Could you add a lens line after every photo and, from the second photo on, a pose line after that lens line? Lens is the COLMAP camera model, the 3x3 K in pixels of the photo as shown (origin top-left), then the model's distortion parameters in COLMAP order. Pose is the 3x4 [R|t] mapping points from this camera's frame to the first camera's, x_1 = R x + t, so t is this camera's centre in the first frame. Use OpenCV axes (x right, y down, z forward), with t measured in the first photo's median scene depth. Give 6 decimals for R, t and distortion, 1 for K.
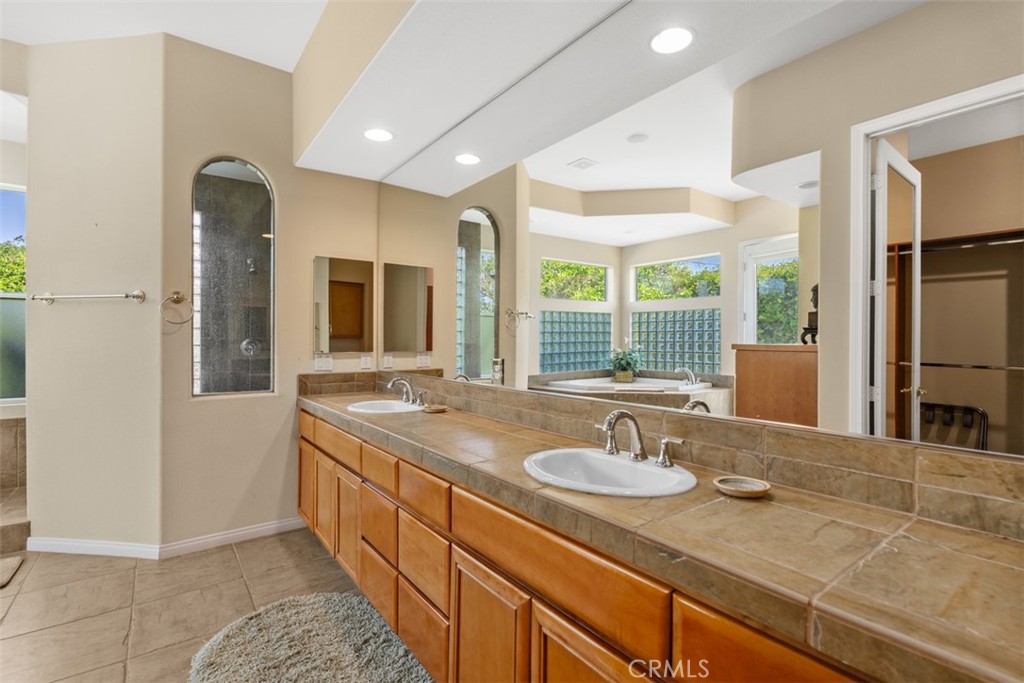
lens RADIAL K [[467.3, 0, 512.0], [0, 467.3, 341.5], [0, 0, 1]] dist [-0.001026, -0.000058]
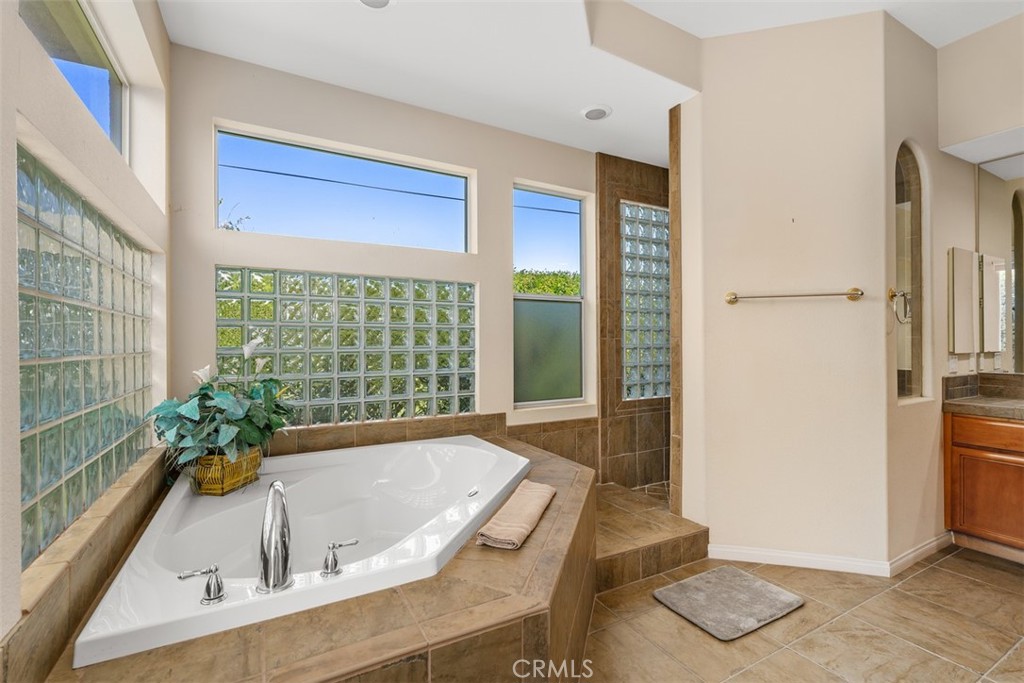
lens RADIAL K [[467.3, 0, 512.0], [0, 467.3, 341.5], [0, 0, 1]] dist [-0.001026, -0.000058]
pose [[0.990001, -0.008476, -0.140808, -1.304522], [0.007979, 0.999960, -0.004088, -0.002147], [0.140837, 0.002924, 0.990028, -0.021287]]
